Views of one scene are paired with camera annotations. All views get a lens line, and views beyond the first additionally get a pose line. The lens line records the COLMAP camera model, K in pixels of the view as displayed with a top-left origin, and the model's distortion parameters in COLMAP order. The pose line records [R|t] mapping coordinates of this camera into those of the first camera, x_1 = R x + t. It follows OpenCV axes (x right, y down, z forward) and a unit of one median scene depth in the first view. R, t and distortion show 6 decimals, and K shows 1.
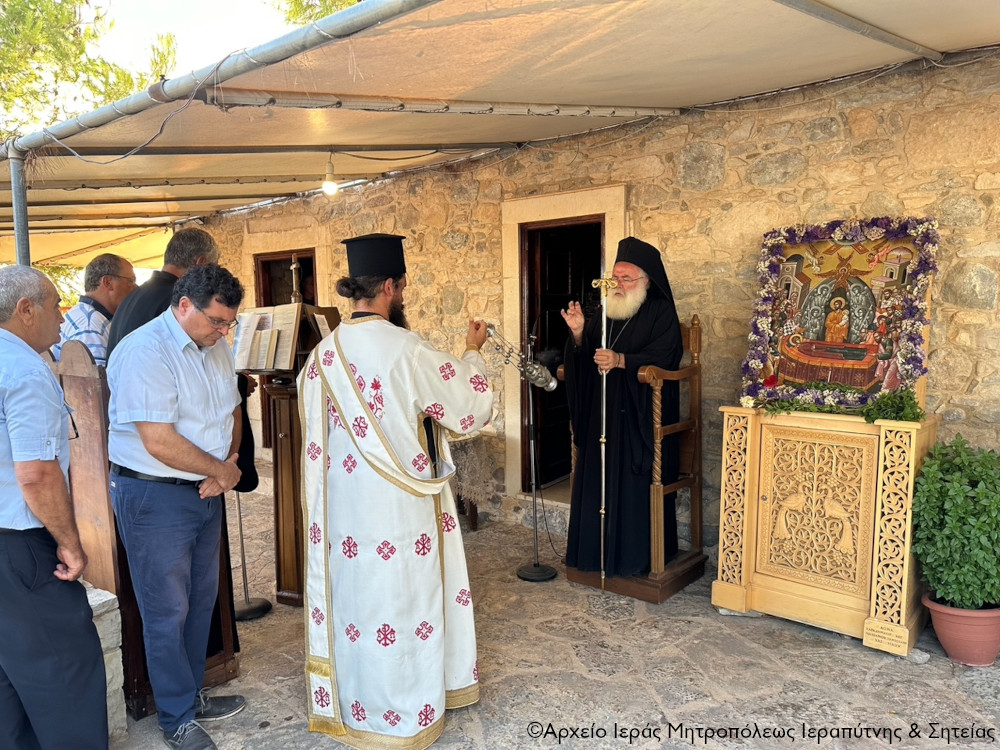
lens RADIAL K [[702.8, 0, 490.4], [0, 702.8, 373.2], [0, 0, 1]] dist [0.047174, -0.066913]
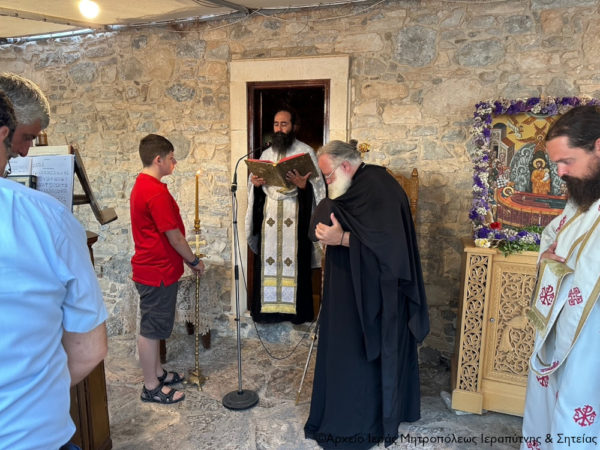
lens RADIAL K [[421.7, 0, 301.4], [0, 421.7, 225.1], [0, 0, 1]] dist [0.047174, -0.066913]
pose [[0.930213, -0.022942, 0.366302, -0.164234], [-0.001072, 0.997870, 0.065220, -0.031695], [-0.367019, -0.061061, 0.928207, 0.378800]]
